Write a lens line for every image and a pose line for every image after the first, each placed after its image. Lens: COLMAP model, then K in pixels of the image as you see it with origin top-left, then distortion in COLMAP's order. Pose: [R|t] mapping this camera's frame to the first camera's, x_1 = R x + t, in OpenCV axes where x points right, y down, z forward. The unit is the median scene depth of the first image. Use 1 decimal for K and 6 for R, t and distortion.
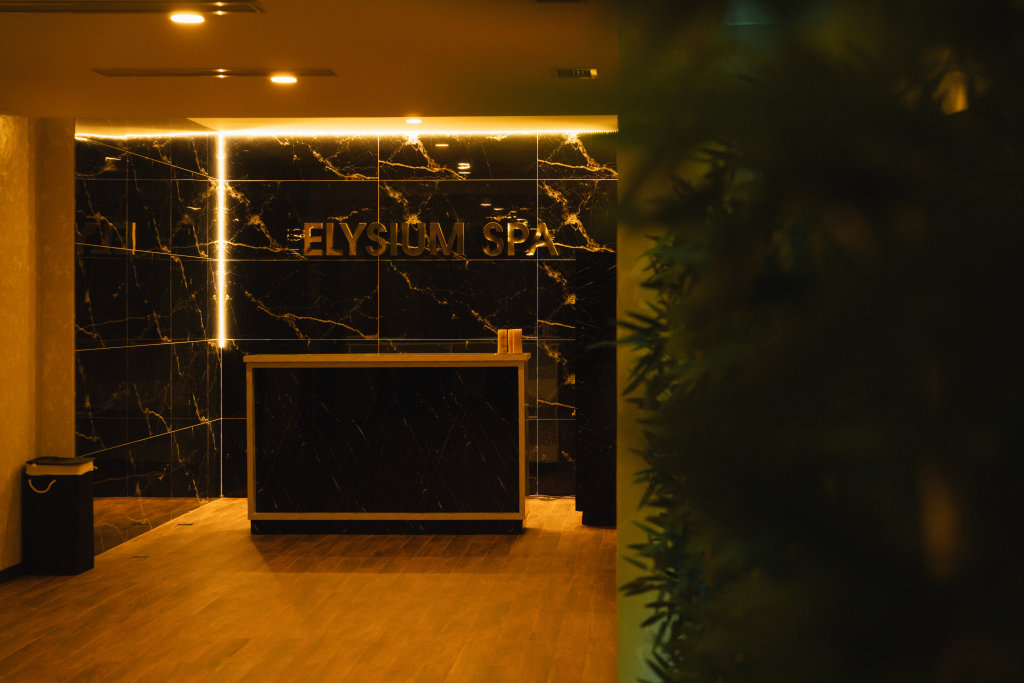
lens RADIAL K [[2099.4, 0, 512.0], [0, 2099.4, 341.5], [0, 0, 1]] dist [0.051234, 0.068391]
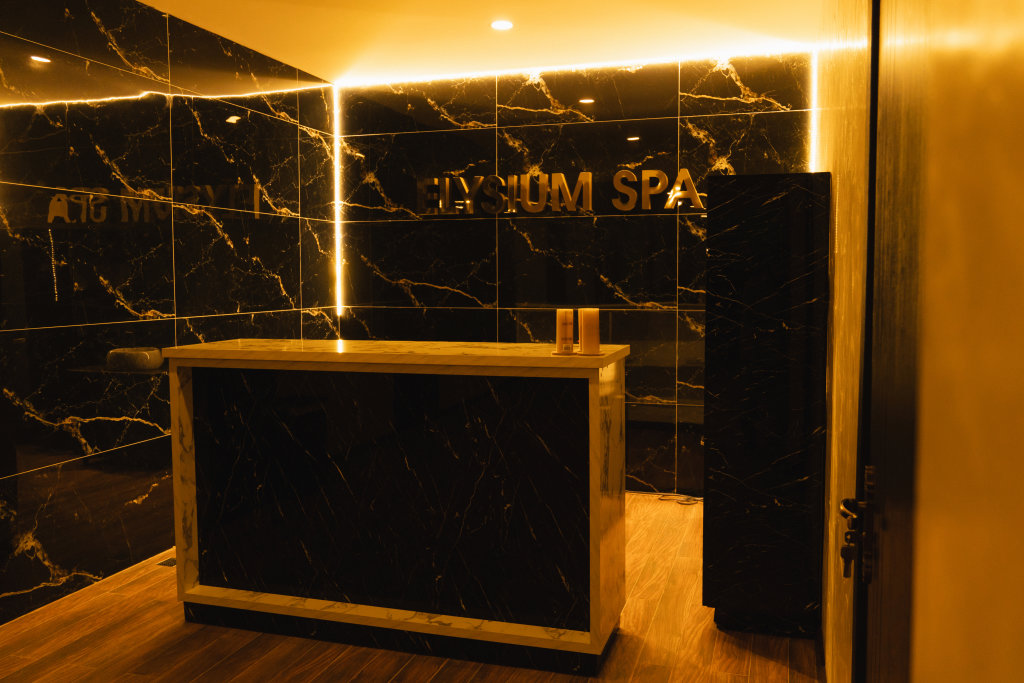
lens RADIAL K [[876.9, 0, 514.8], [0, 876.9, 327.1], [0, 0, 1]] dist [-0.011875, -0.001093]
pose [[0.972096, 0.012007, -0.234274, 0.030959], [-0.001813, 0.999044, 0.043683, -0.009176], [0.234574, -0.042040, 0.971189, 0.642038]]
